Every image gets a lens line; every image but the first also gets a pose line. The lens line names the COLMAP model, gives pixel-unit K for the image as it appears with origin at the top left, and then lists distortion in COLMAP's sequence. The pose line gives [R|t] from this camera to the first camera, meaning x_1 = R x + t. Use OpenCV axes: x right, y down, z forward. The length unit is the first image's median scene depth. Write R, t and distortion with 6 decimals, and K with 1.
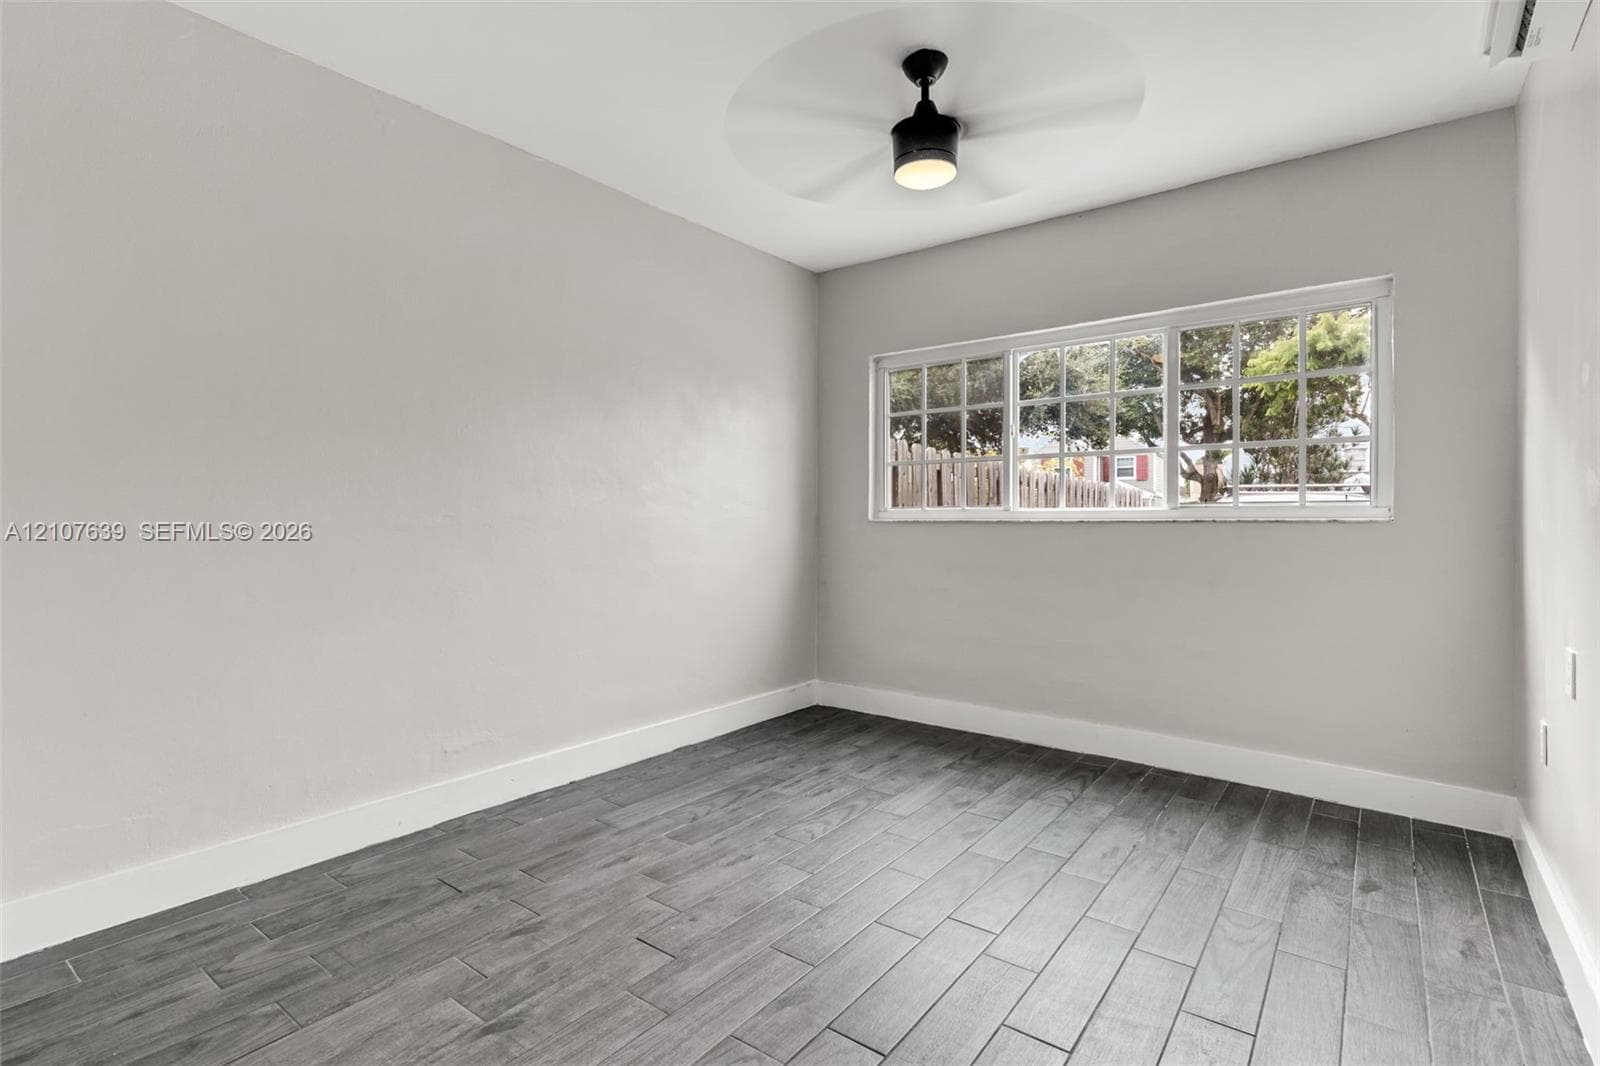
lens RADIAL K [[758.4, 0, 806.4], [0, 758.4, 515.3], [0, 0, 1]] dist [0.001703, 0.000926]
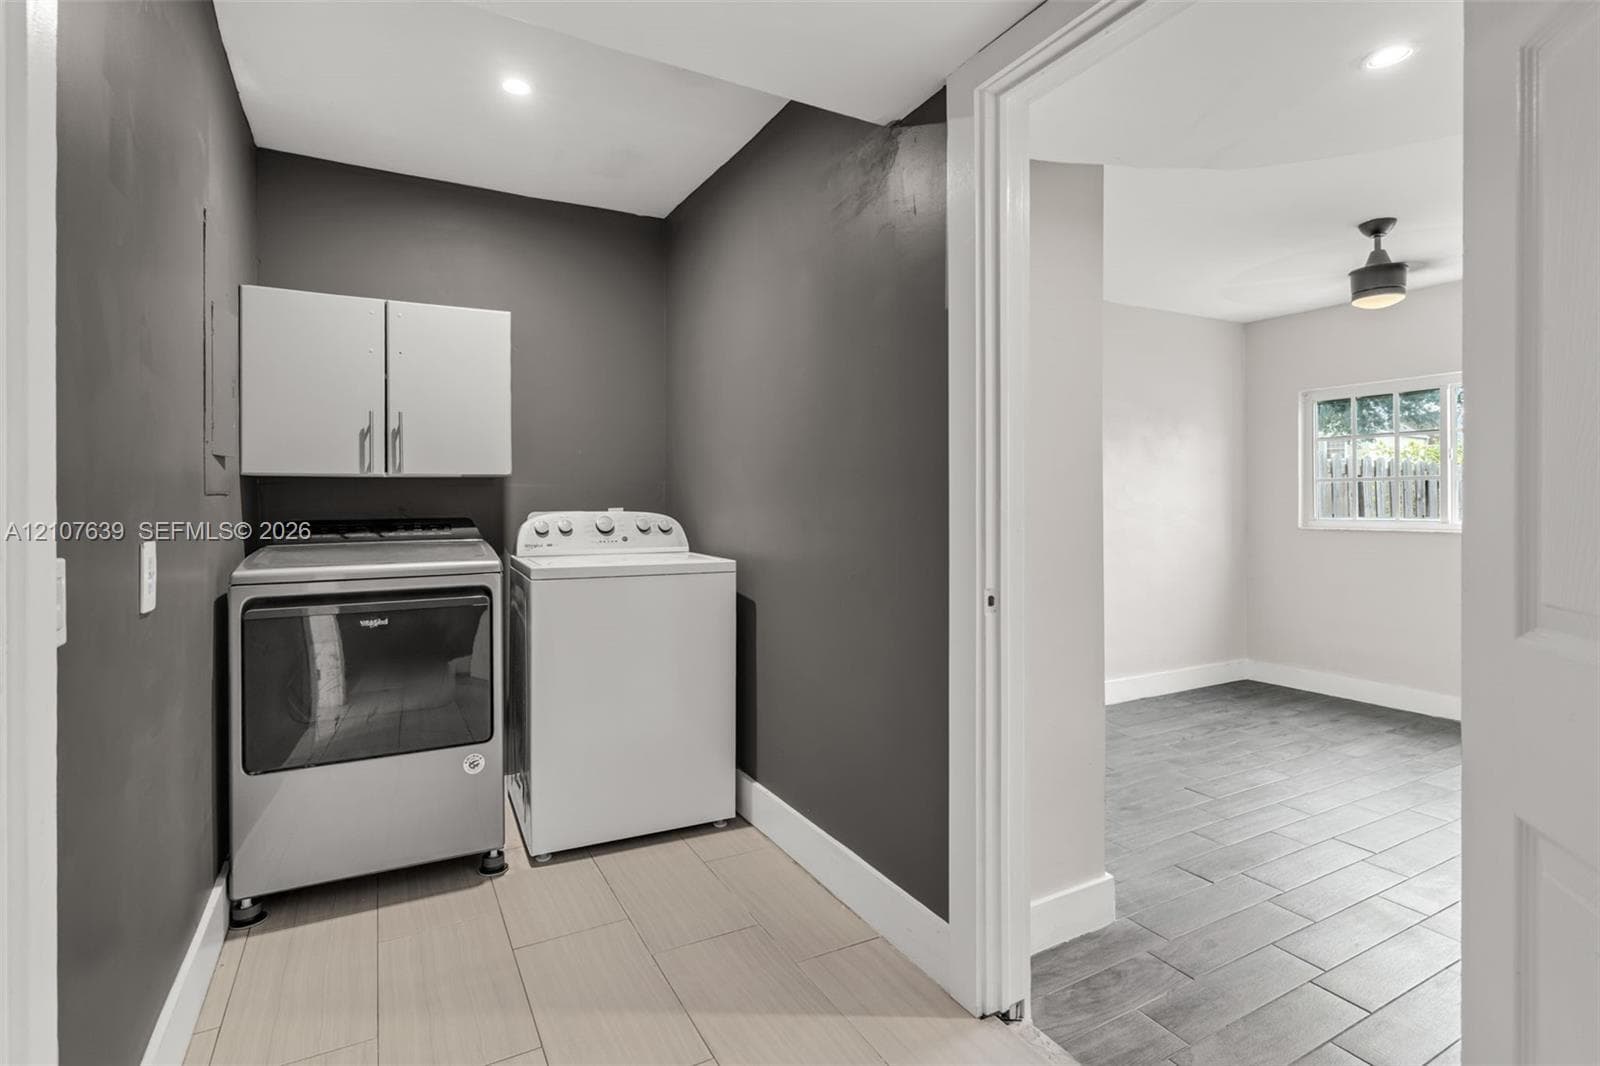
lens RADIAL K [[770.4, 0, 798.1], [0, 770.4, 493.8], [0, 0, 1]] dist [-0.000750, -0.000452]
pose [[0.911031, -0.007776, -0.412264, -0.174719], [0.006809, 0.999970, -0.003815, -0.061588], [0.412281, 0.000669, 0.911057, -0.554843]]
